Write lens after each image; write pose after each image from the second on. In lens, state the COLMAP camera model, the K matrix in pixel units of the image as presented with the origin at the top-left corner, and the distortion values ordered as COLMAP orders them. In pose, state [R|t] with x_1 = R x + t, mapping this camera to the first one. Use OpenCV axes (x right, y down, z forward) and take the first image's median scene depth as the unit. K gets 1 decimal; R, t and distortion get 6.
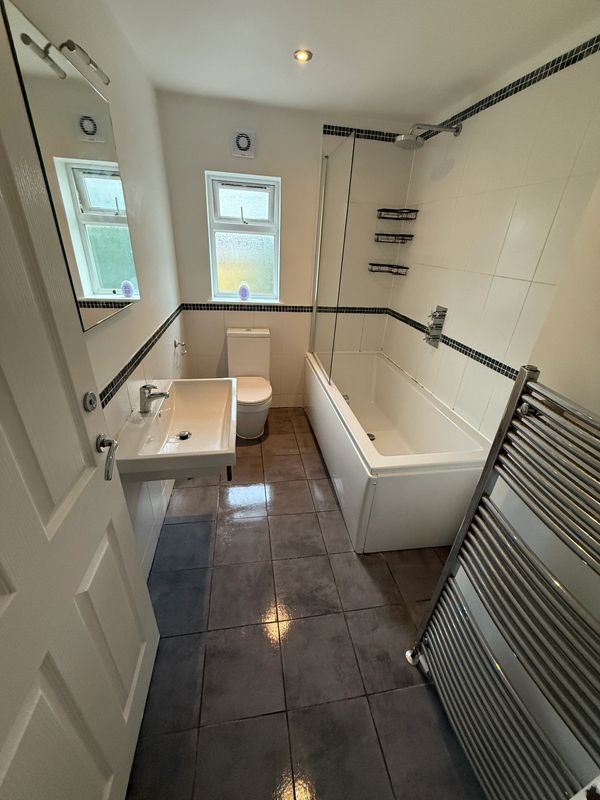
lens RADIAL K [[320.2, 0, 299.2], [0, 320.2, 397.6], [0, 0, 1]] dist [-0.002998, 0.001380]
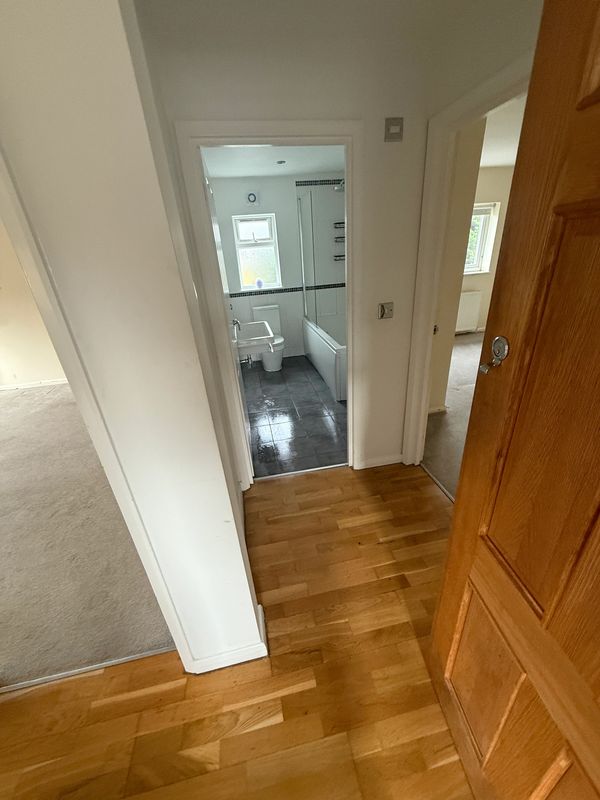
lens RADIAL K [[320.2, 0, 301.3], [0, 320.2, 394.6], [0, 0, 1]] dist [-0.002998, 0.001380]
pose [[0.992552, -0.119702, -0.022644, 0.007191], [0.119294, 0.992685, -0.018571, 0.332166], [0.024701, 0.015732, 0.999571, -0.707126]]
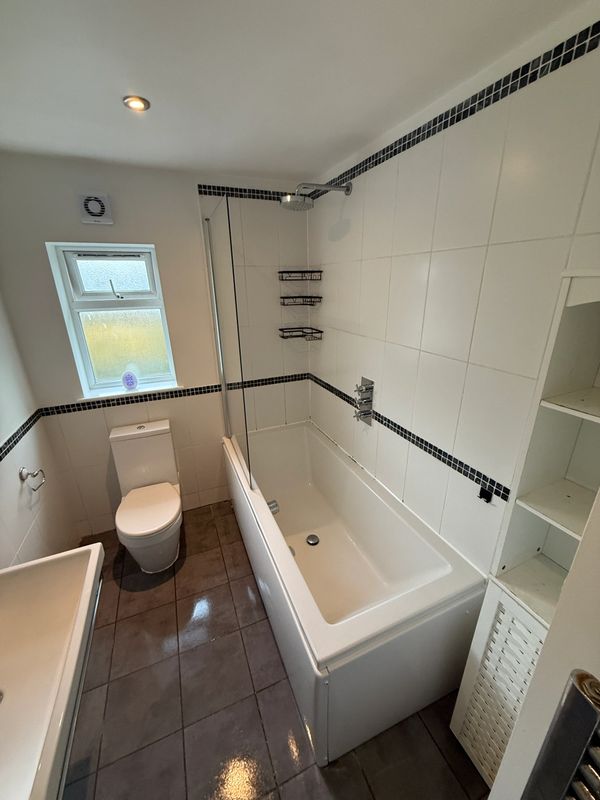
lens RADIAL K [[320.2, 0, 300.0], [0, 320.2, 397.3], [0, 0, 1]] dist [-0.002998, 0.001380]
pose [[0.970310, -0.144092, 0.194257, 0.089359], [0.164207, 0.982155, -0.091689, -0.169120], [-0.177578, 0.120865, 0.976656, 0.183330]]
